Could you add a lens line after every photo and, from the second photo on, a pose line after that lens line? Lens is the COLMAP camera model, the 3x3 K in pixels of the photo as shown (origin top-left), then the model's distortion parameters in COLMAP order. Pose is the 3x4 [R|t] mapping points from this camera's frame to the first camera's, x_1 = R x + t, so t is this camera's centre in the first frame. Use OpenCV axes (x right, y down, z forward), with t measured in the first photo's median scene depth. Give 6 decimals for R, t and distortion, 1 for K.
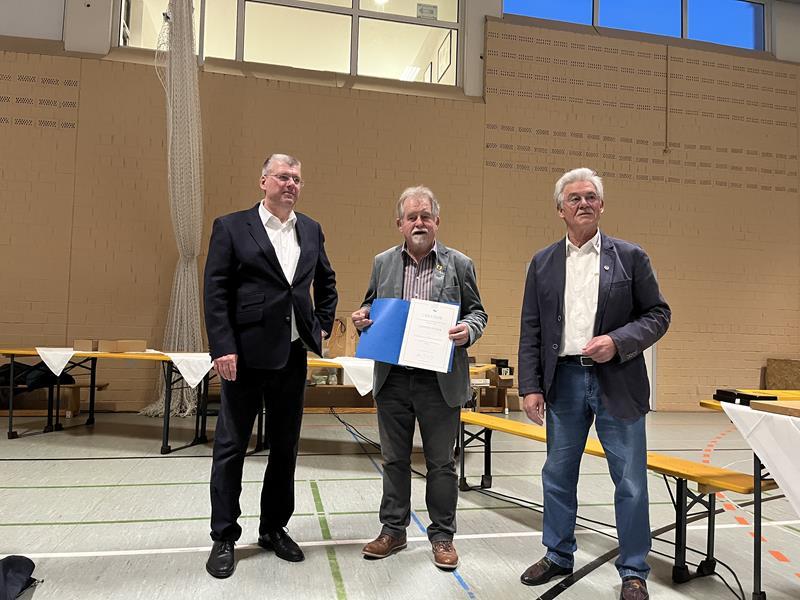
lens RADIAL K [[605.5, 0, 396.7], [0, 605.5, 301.7], [0, 0, 1]] dist [0.059640, -0.081716]
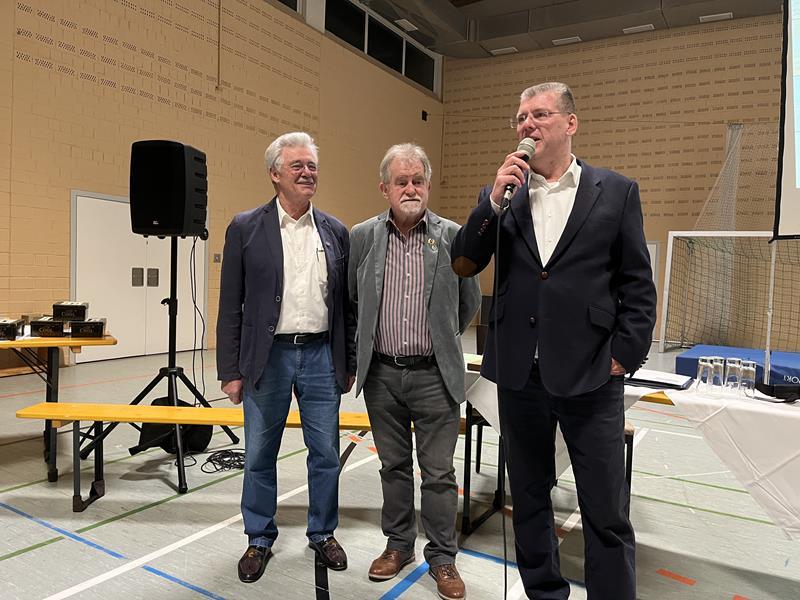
lens RADIAL K [[605.5, 0, 408.1], [0, 605.5, 306.2], [0, 0, 1]] dist [0.059640, -0.081716]
pose [[0.673173, -0.041012, 0.738347, -0.101035], [-0.058946, 0.992308, 0.108861, -0.023623], [-0.737132, -0.116805, 0.665578, 0.079595]]
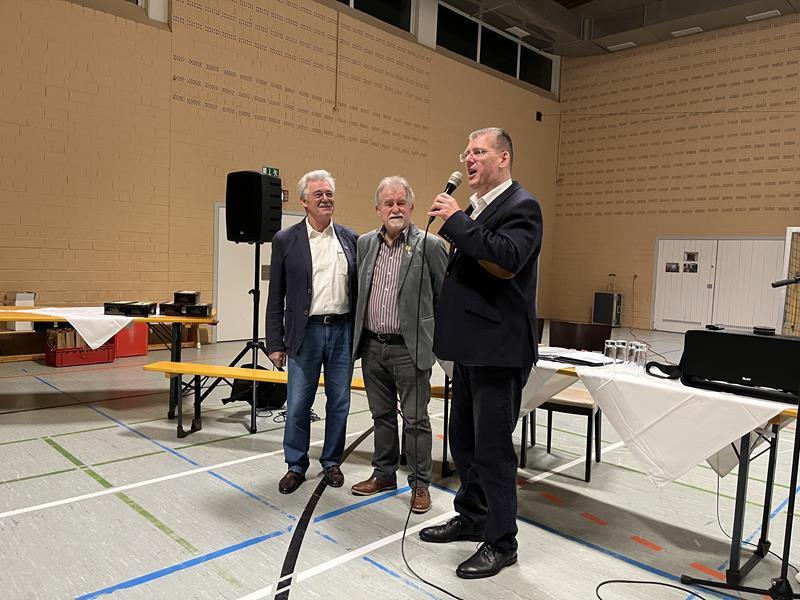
lens RADIAL K [[605.5, 0, 405.1], [0, 605.5, 302.2], [0, 0, 1]] dist [0.059640, -0.081716]
pose [[0.833390, -0.028464, 0.551952, -0.093080], [-0.047561, 0.991275, 0.122931, -0.037199], [-0.550635, -0.128701, 0.824765, -0.058842]]
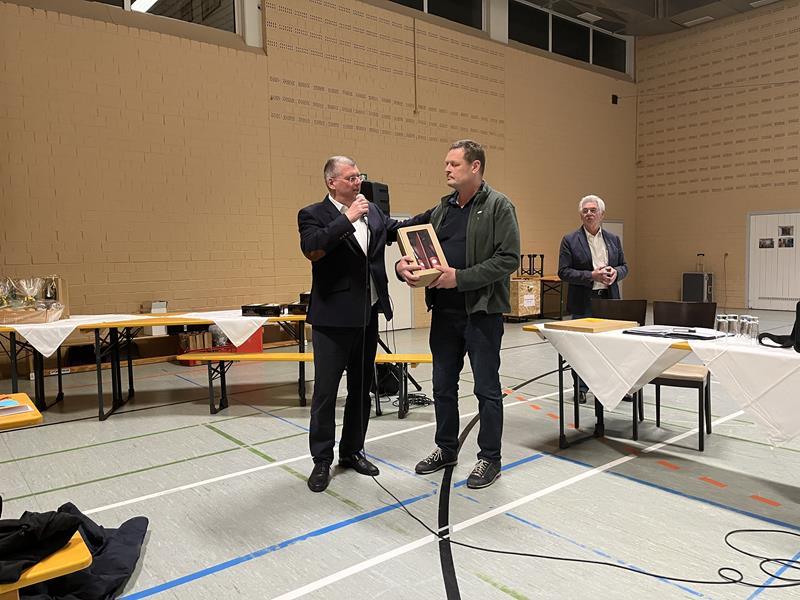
lens RADIAL K [[605.5, 0, 405.8], [0, 605.5, 298.4], [0, 0, 1]] dist [0.059640, -0.081716]
pose [[0.889659, -0.074304, 0.450539, -0.145186], [0.018343, 0.991691, 0.127331, -0.039813], [-0.456256, -0.105017, 0.883630, -0.081658]]
